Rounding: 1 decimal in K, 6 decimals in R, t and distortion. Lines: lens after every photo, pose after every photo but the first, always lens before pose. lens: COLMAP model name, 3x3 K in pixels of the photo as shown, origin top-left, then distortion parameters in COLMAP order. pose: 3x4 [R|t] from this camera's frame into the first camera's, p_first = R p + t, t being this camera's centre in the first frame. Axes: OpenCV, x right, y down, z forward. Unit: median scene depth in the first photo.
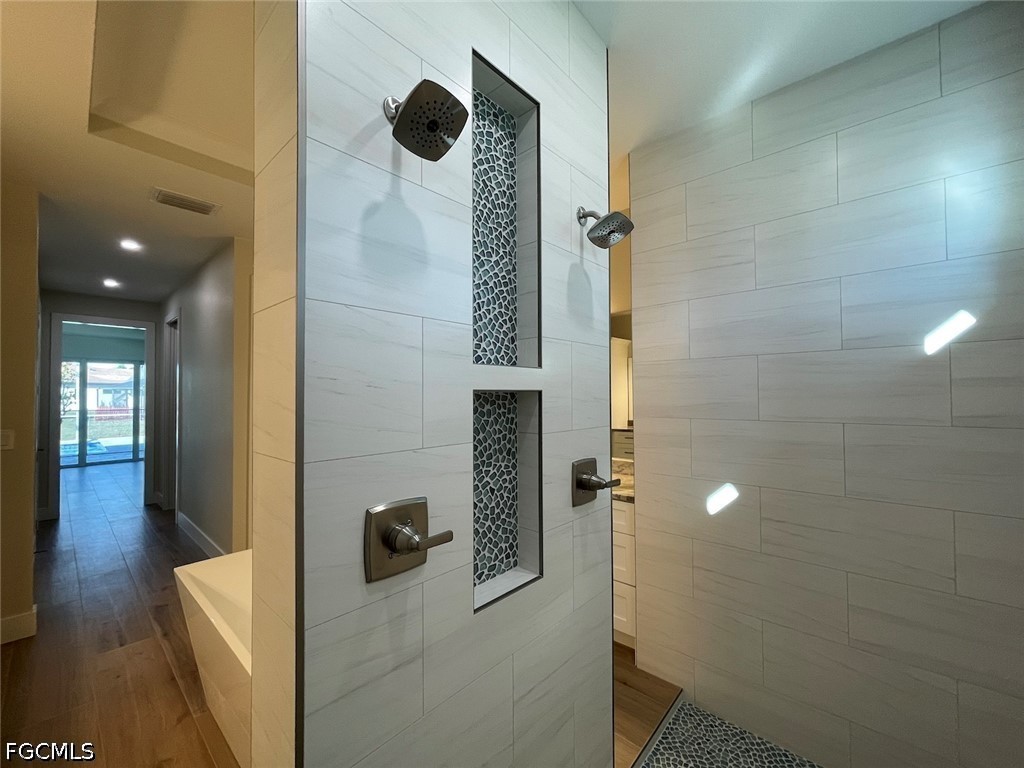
lens RADIAL K [[403.2, 0, 514.0], [0, 403.2, 385.8], [0, 0, 1]] dist [0.021855, -0.010532]
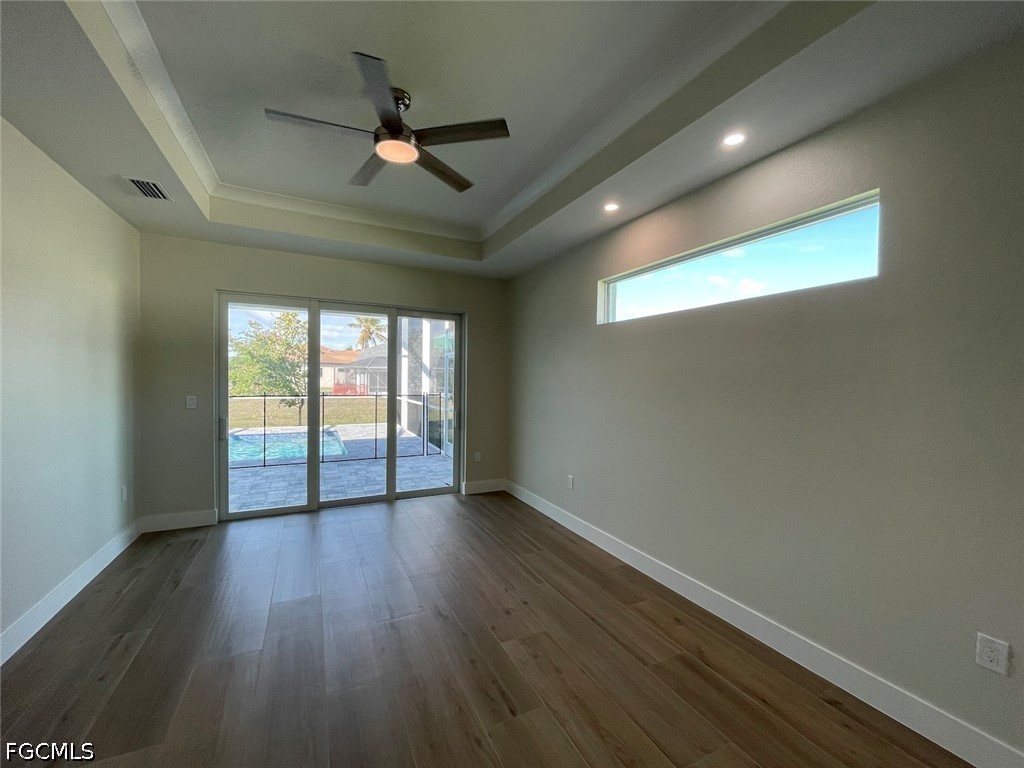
lens RADIAL K [[411.9, 0, 510.9], [0, 411.9, 385.2], [0, 0, 1]] dist [-0.001607, 0.000165]
pose [[0.924487, 0.025710, -0.380347, -1.655590], [-0.011012, 0.999108, 0.040771, 0.041598], [0.381055, -0.033504, 0.923945, 1.616348]]
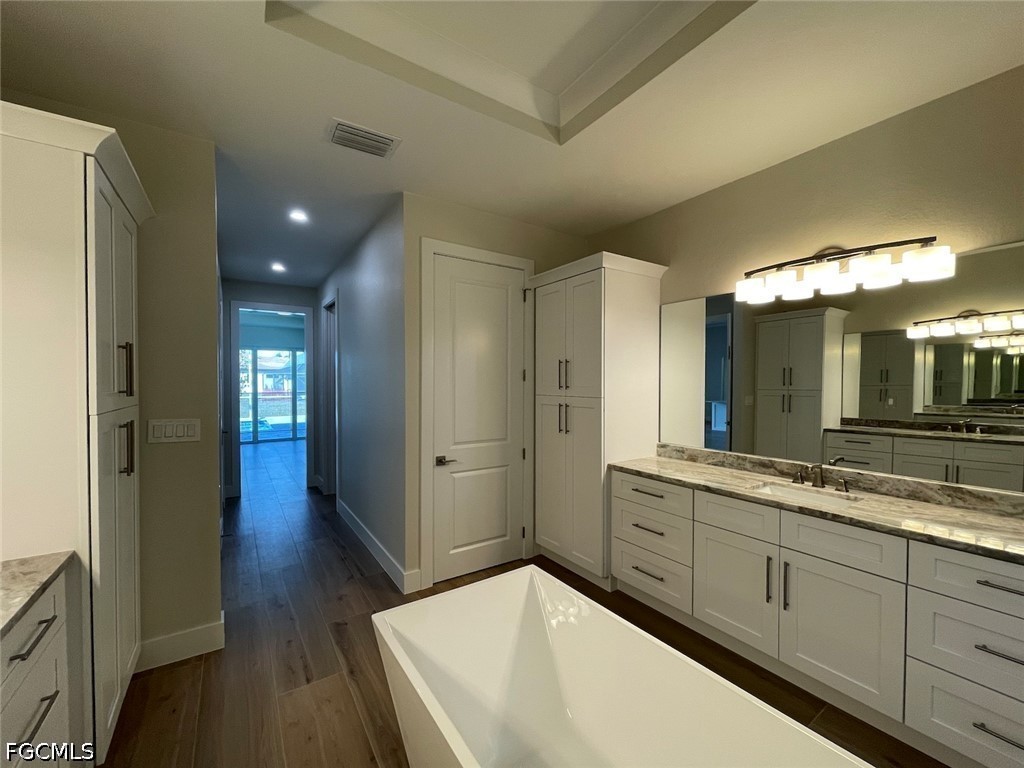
lens RADIAL K [[411.9, 0, 510.9], [0, 411.9, 385.2], [0, 0, 1]] dist [-0.001607, 0.000165]
pose [[0.968226, 0.007514, -0.249962, -0.134780], [0.000836, 0.999446, 0.033284, 0.002090], [0.250074, -0.032435, 0.967683, 0.117278]]
